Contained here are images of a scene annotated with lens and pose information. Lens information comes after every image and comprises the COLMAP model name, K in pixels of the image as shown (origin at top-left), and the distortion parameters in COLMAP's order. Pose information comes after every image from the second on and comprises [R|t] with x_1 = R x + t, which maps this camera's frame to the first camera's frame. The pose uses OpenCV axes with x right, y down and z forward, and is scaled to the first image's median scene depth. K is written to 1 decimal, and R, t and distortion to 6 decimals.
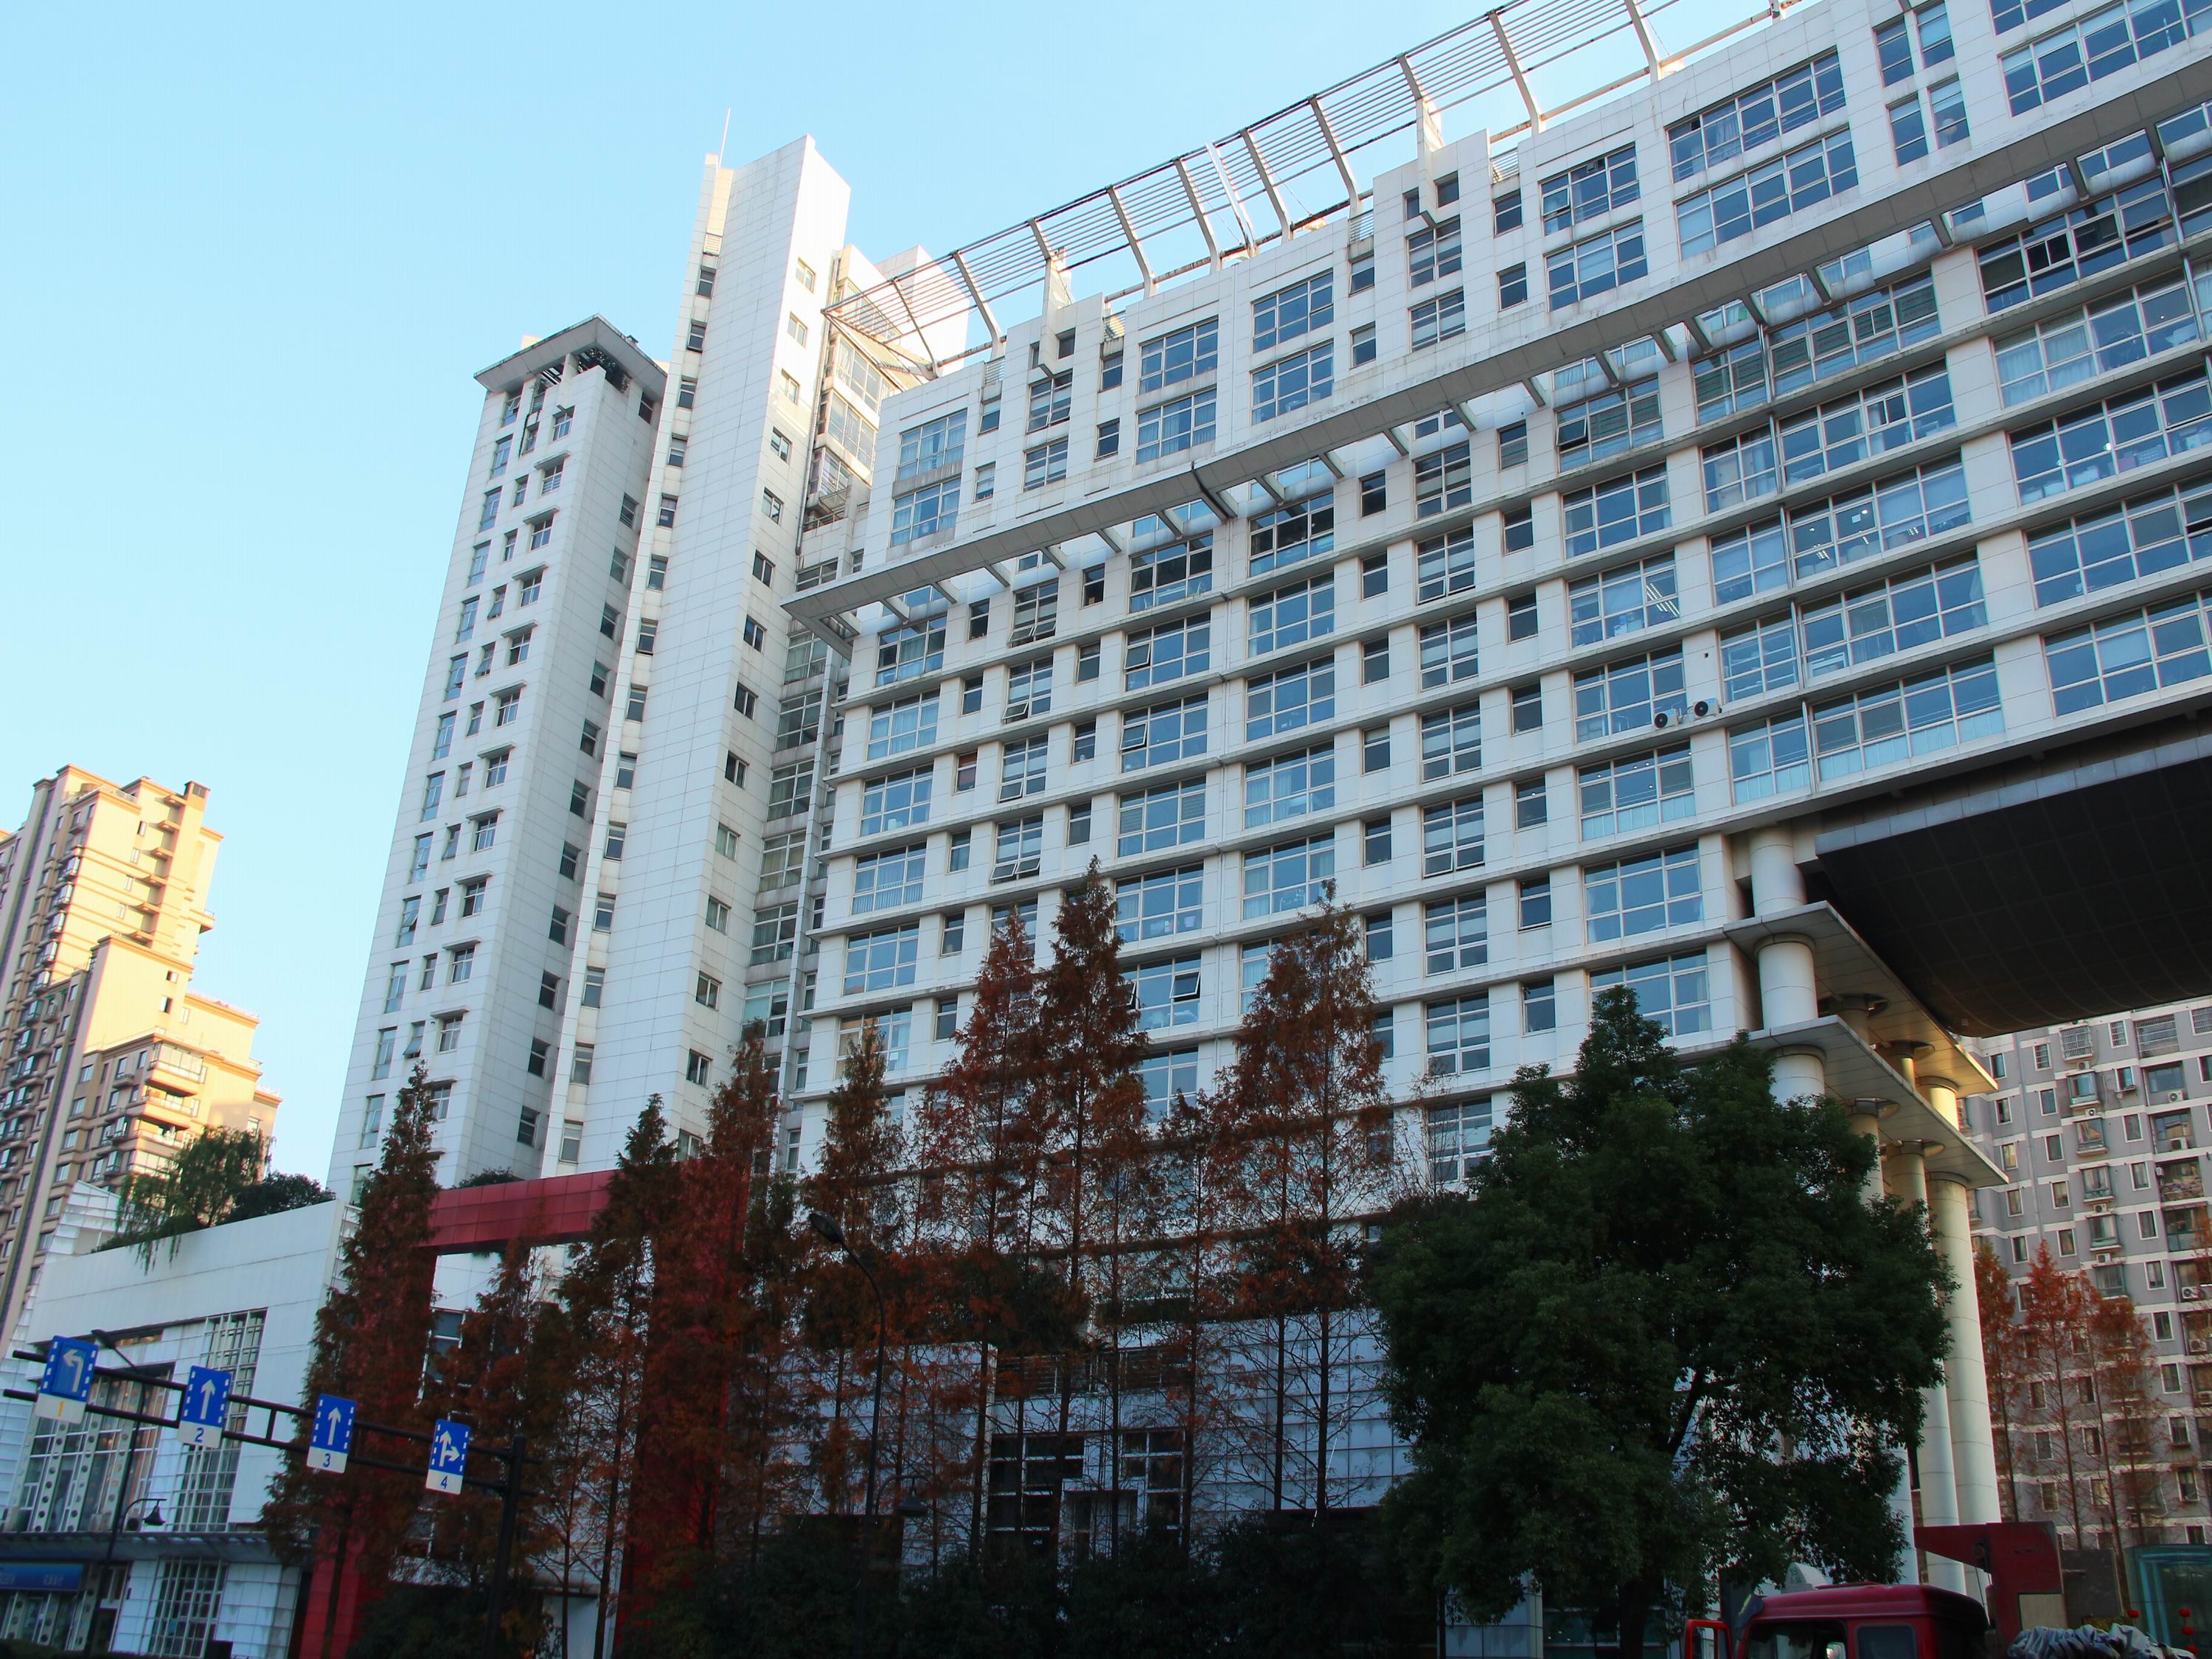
lens RADIAL K [[2065.1, 0, 1106.0], [0, 2065.1, 829.5], [0, 0, 1]] dist [-0.004826, 0.157634]
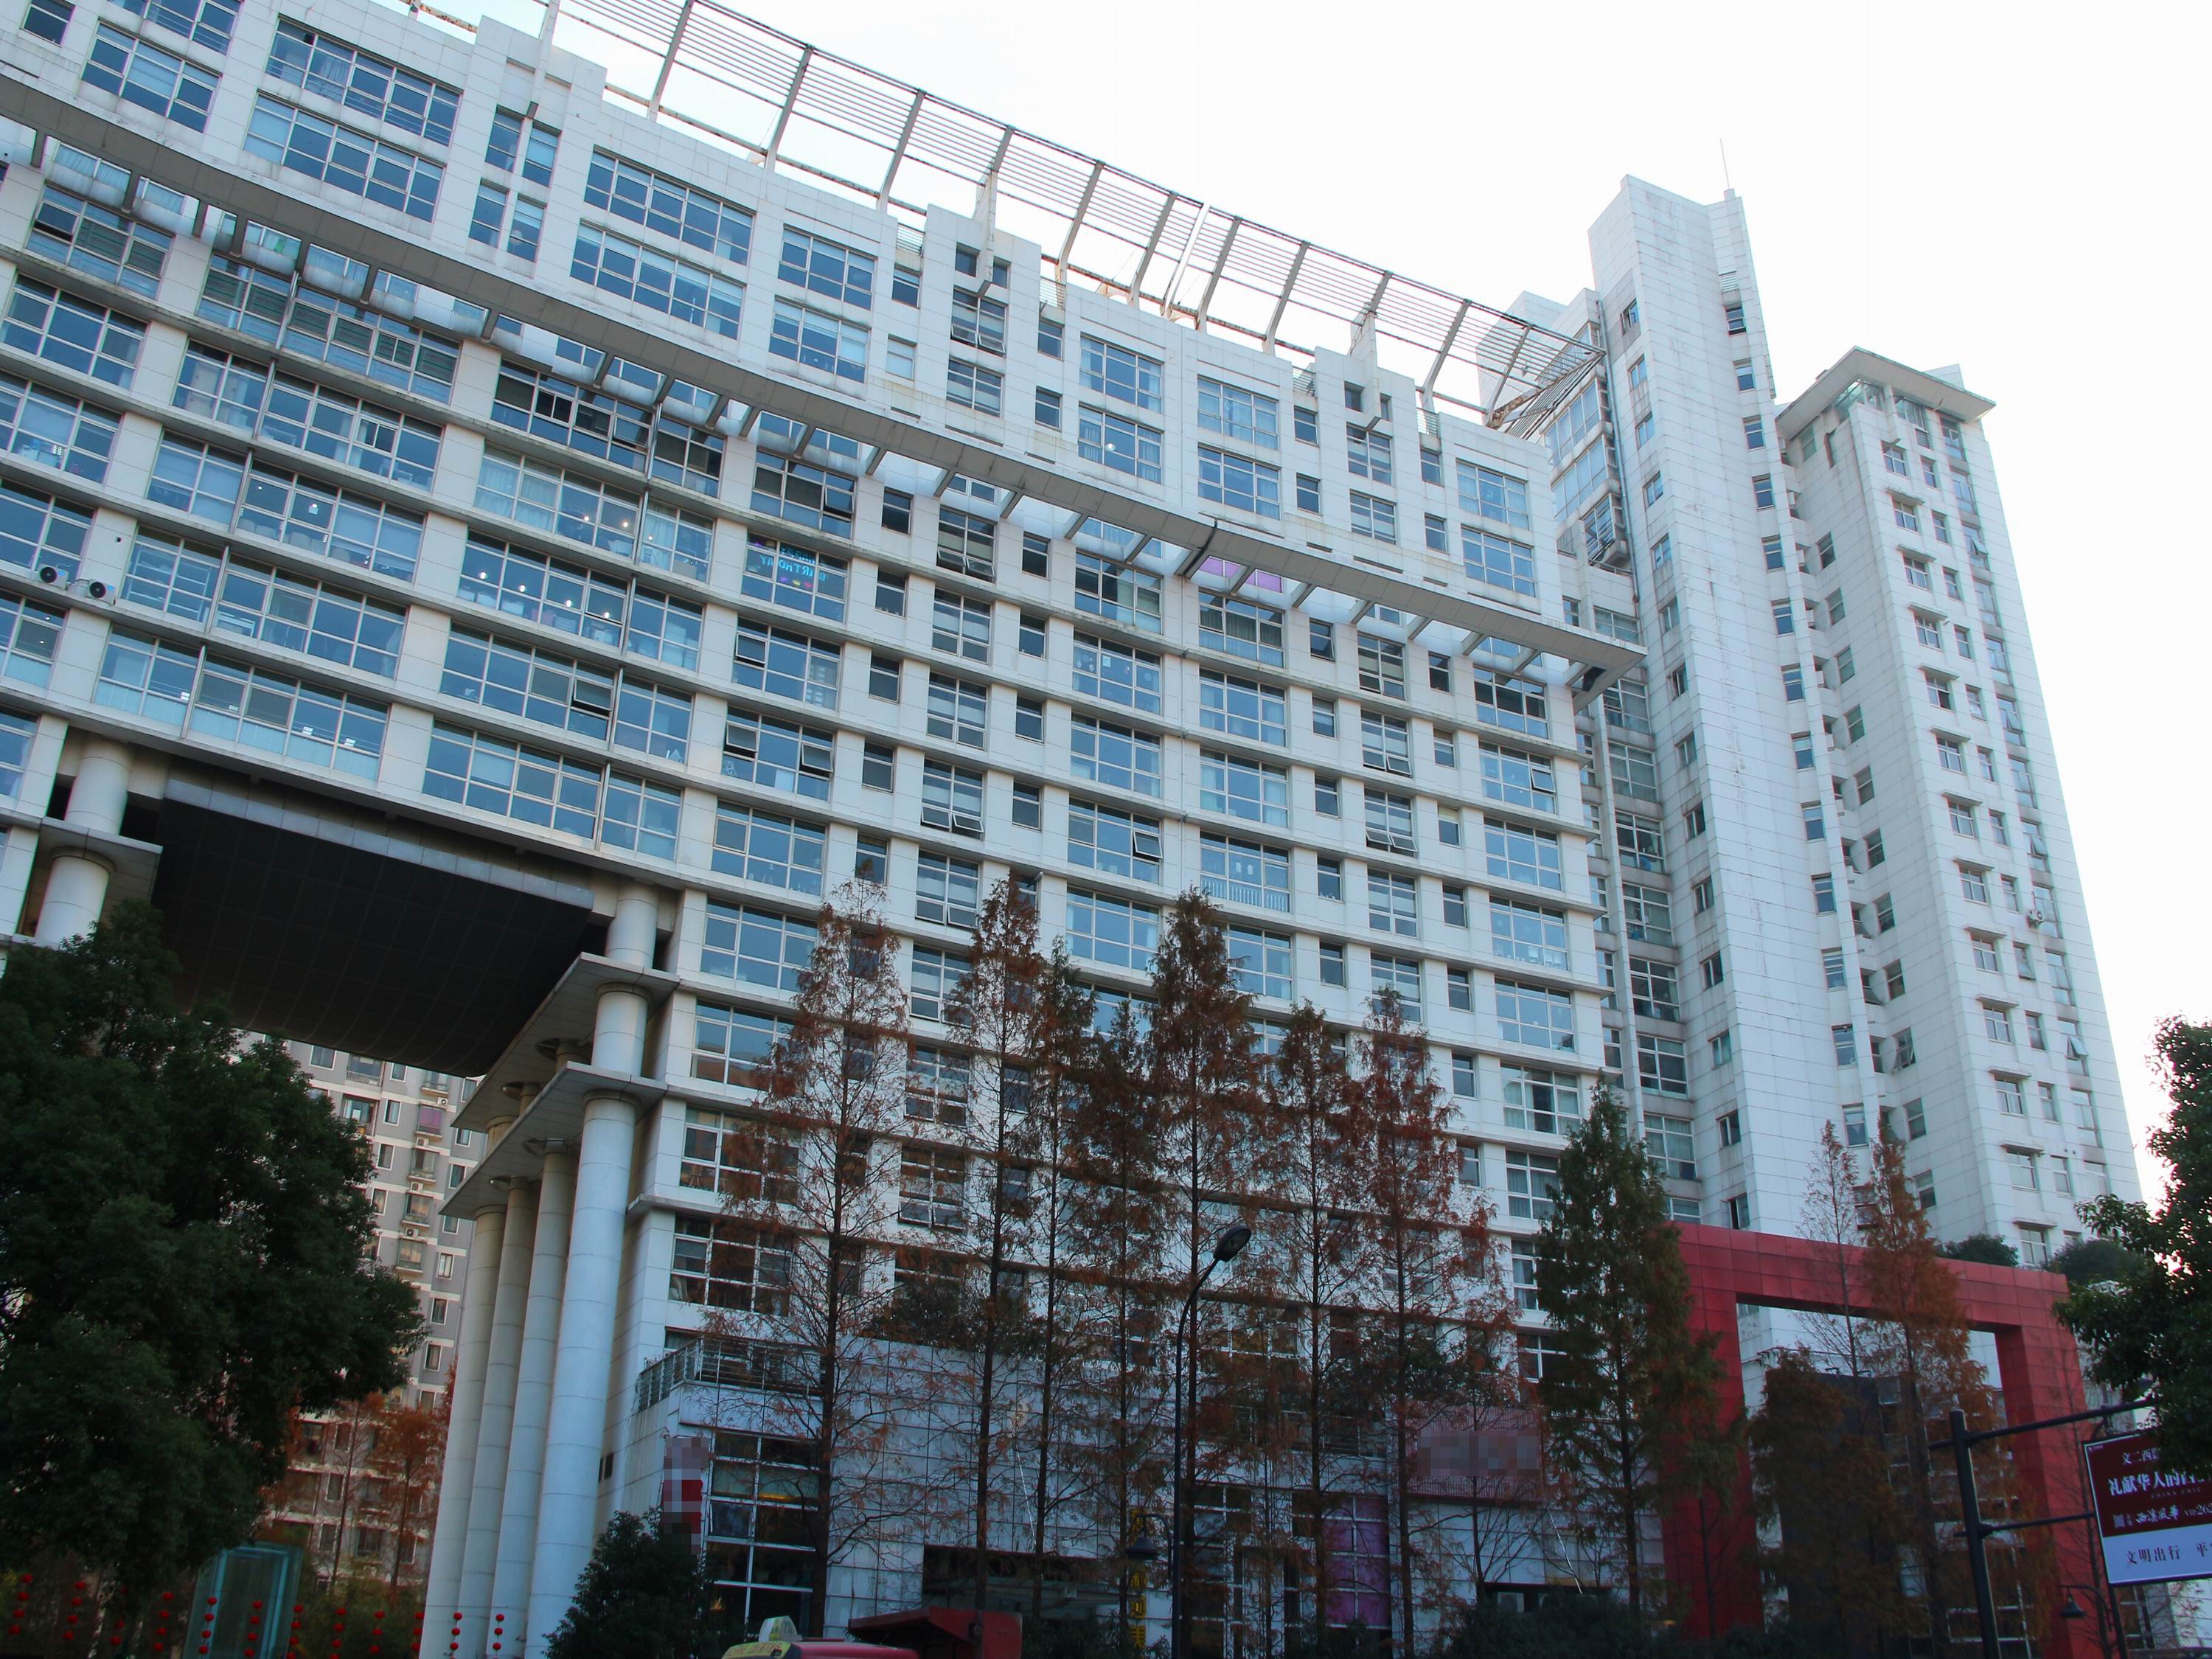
lens RADIAL K [[2065.1, 0, 1106.0], [0, 2065.1, 829.5], [0, 0, 1]] dist [-0.004826, 0.157634]
pose [[0.453990, 0.348516, 0.820018, -0.697664], [-0.352332, 0.915536, -0.194049, 0.161307], [-0.818386, -0.200823, 0.538437, 0.435016]]
